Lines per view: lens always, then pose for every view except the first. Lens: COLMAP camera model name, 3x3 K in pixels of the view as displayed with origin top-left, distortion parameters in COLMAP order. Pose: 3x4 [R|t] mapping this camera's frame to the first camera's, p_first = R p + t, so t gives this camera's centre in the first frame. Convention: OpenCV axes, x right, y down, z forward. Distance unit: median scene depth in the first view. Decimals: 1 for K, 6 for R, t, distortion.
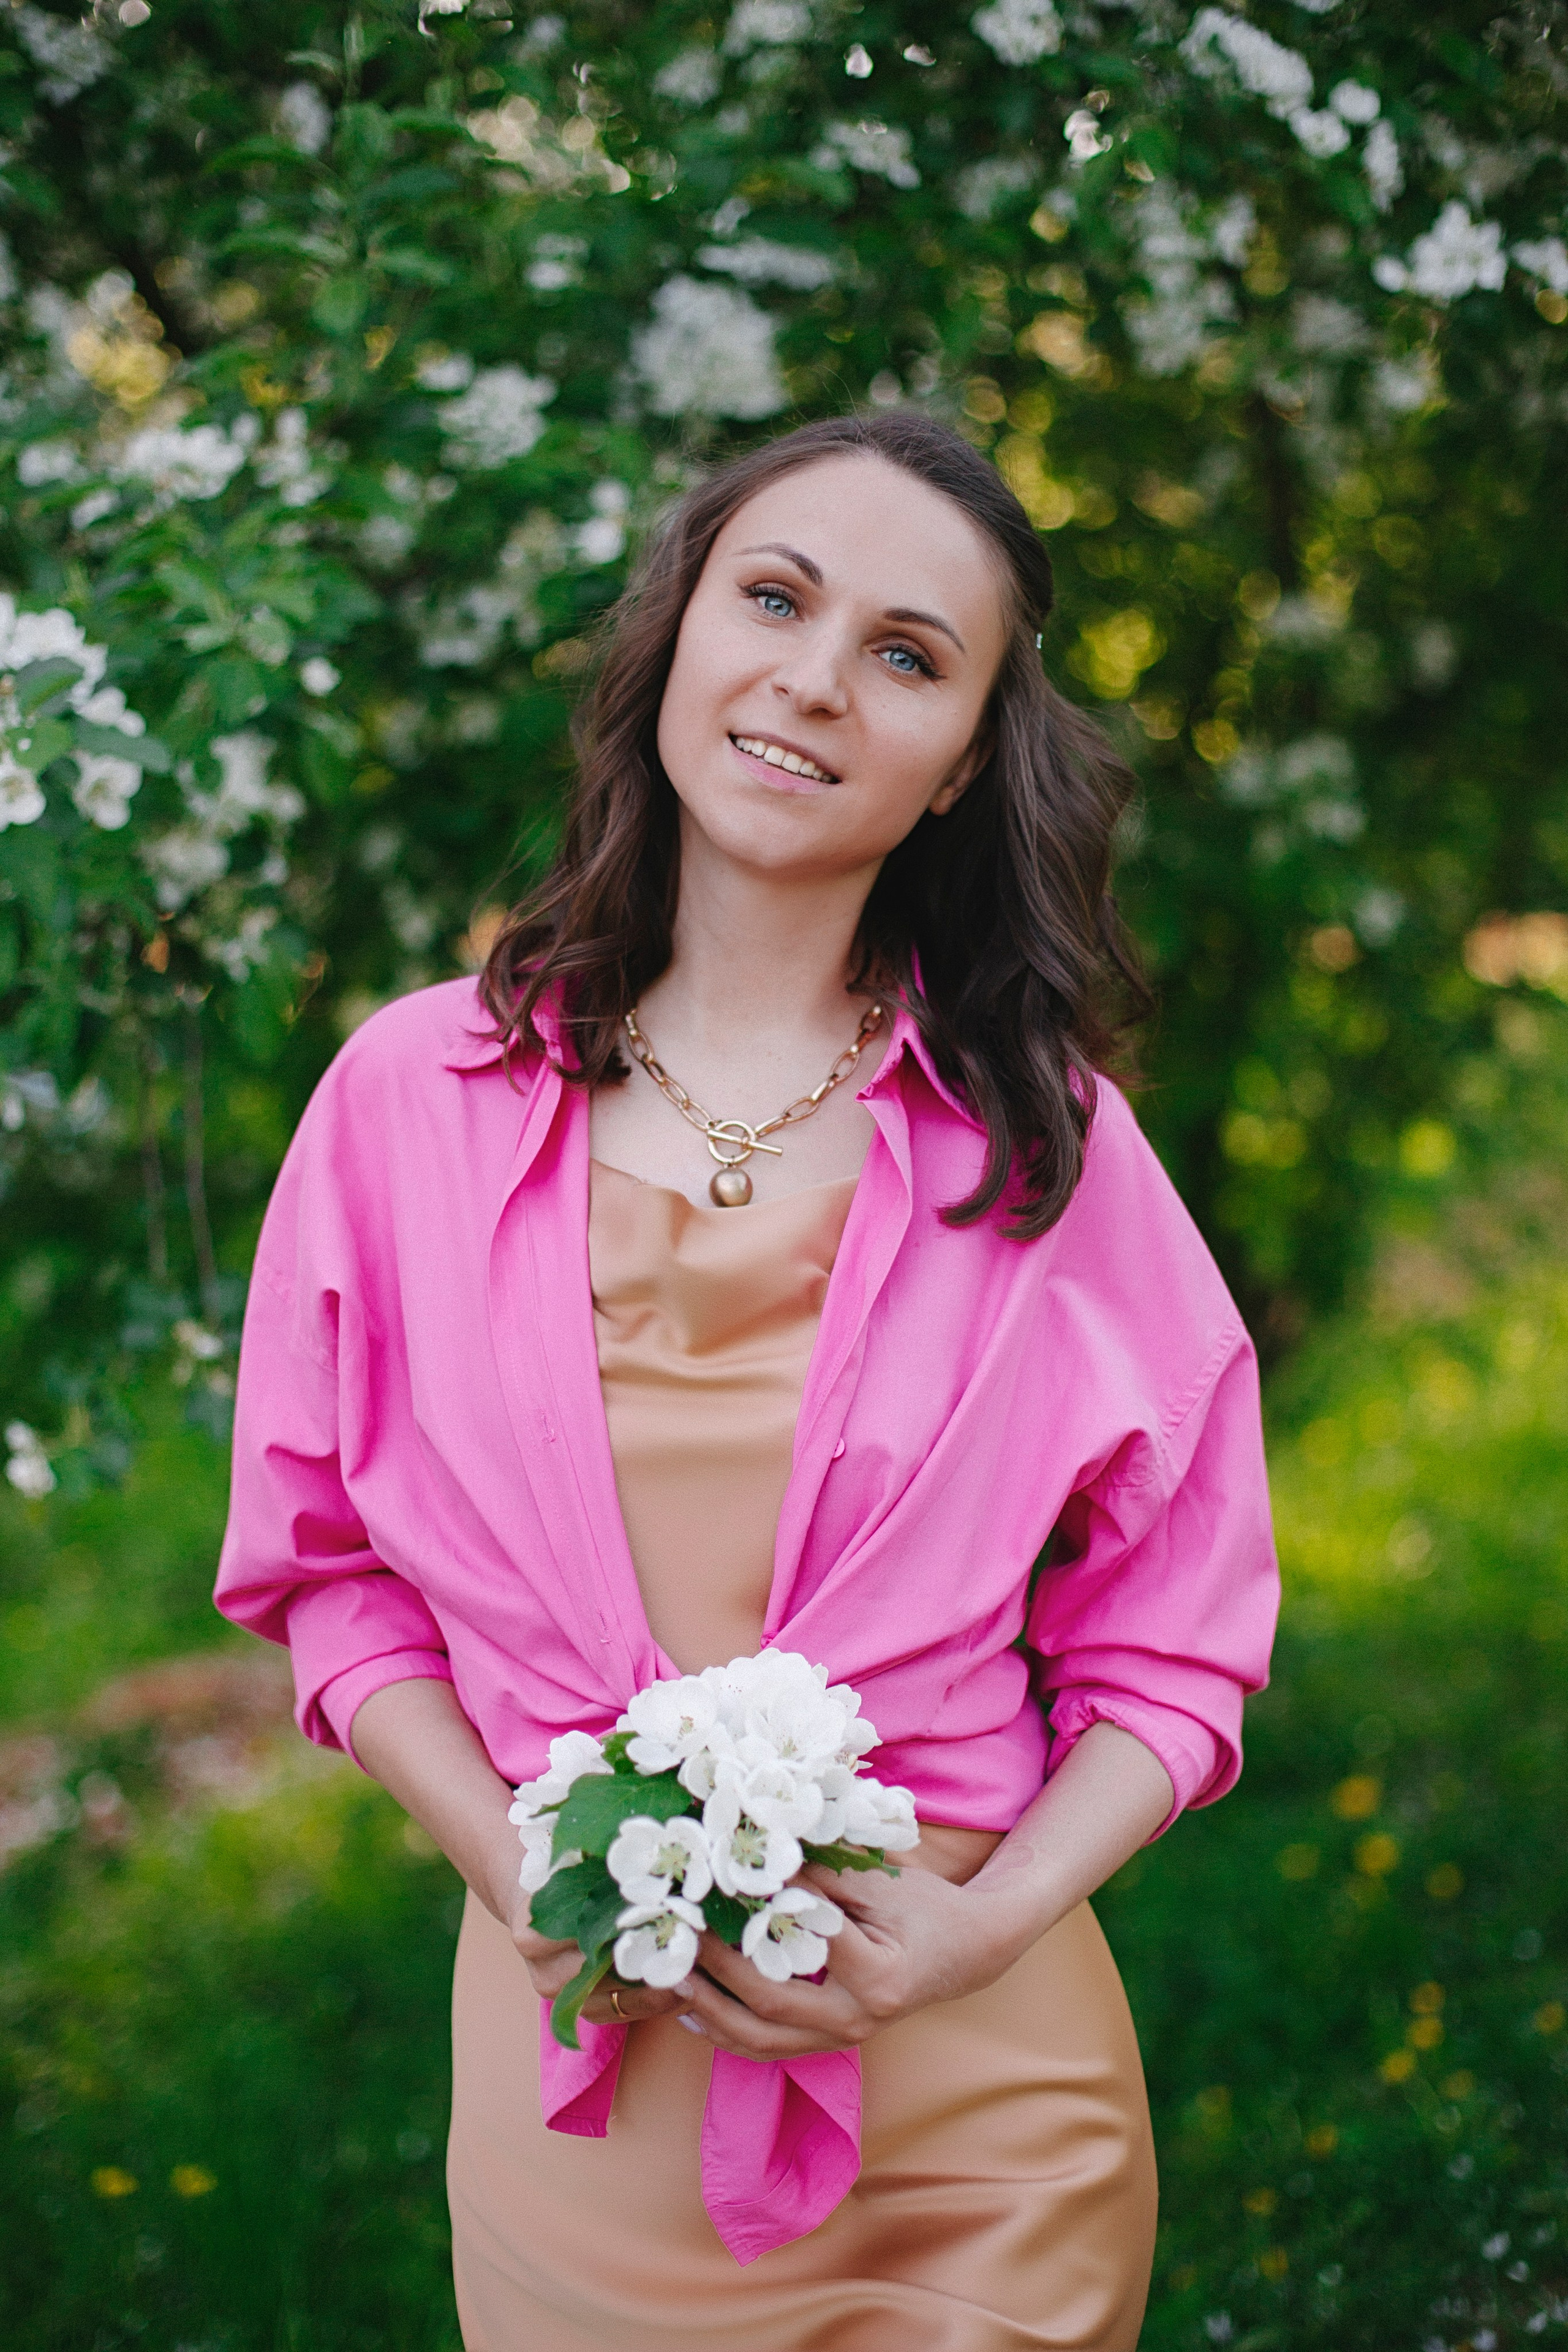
lens RADIAL K [[3331.2, 0, 784.0], [0, 3331.2, 1111.5], [0, 0, 1]] dist [-0.132349, 0.115848]
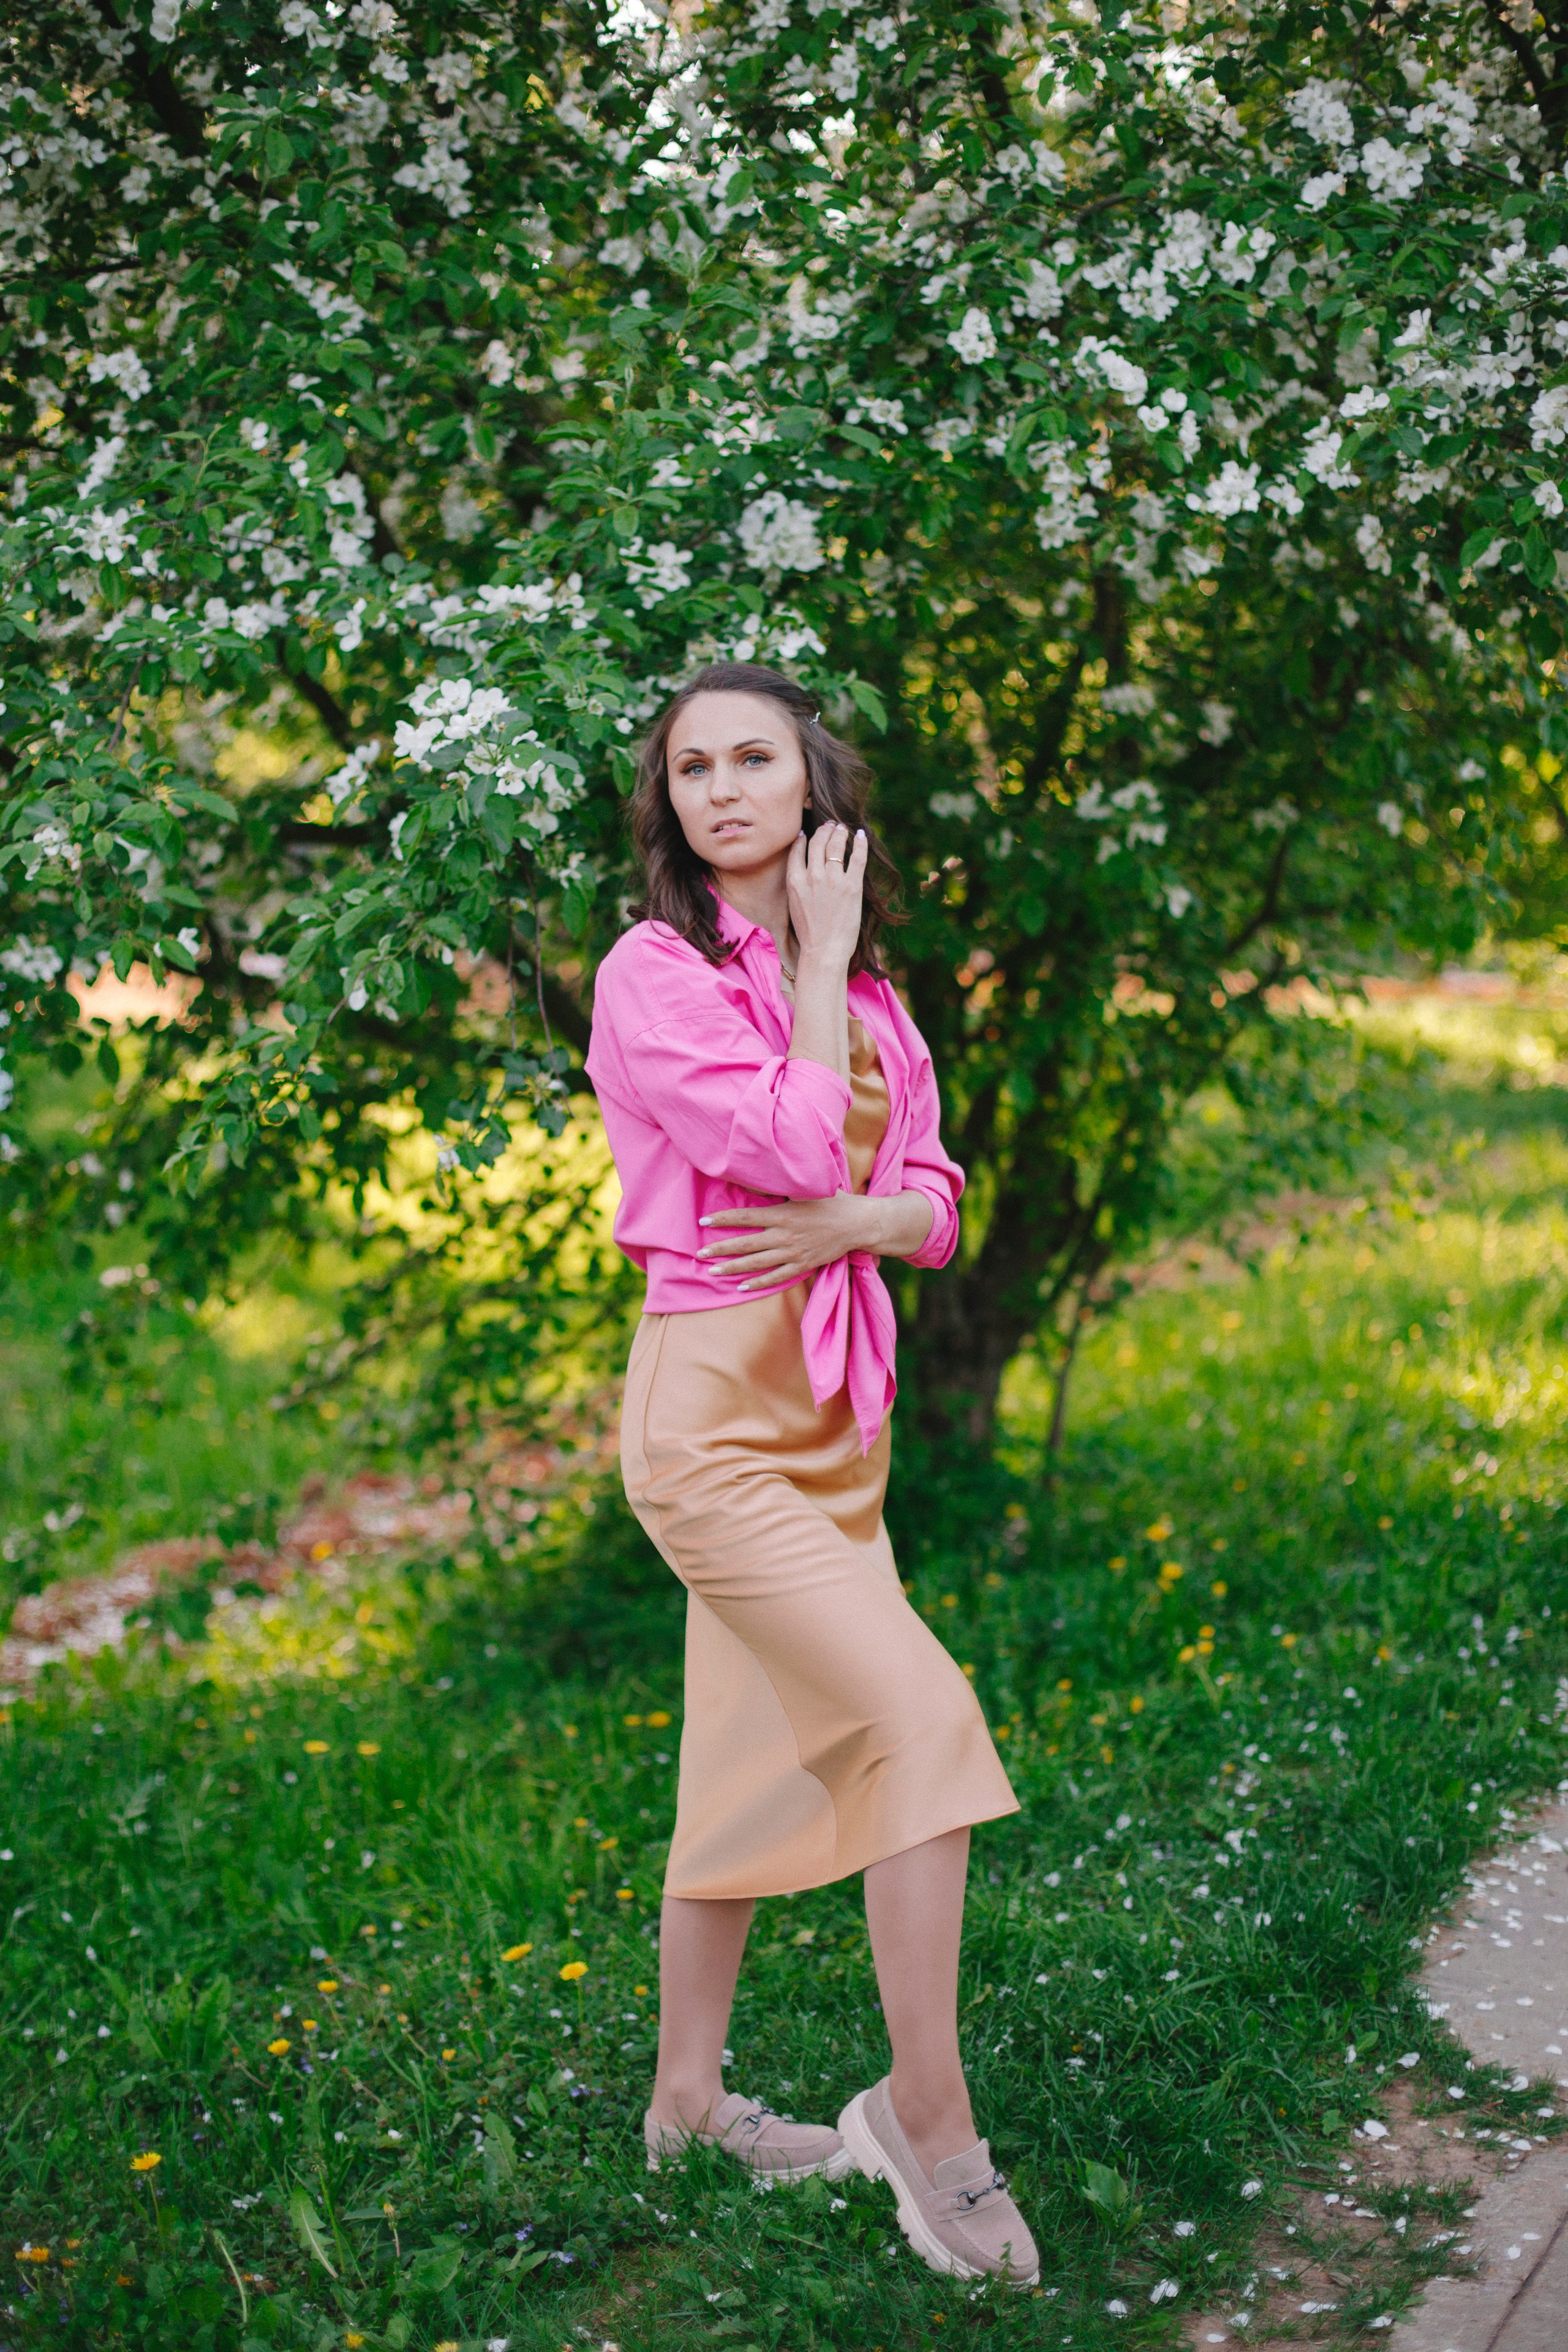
lens RADIAL K [[3331.2, 0, 784.0], [0, 3331.2, 1111.5], [0, 0, 1]] dist [-0.132349, 0.115848]
pose [[0.997947, 0.013068, 0.062699, -0.123289], [-0.012036, 0.999786, -0.016805, 0.087787], [-0.062906, 0.016016, 0.997891, -0.653570]]
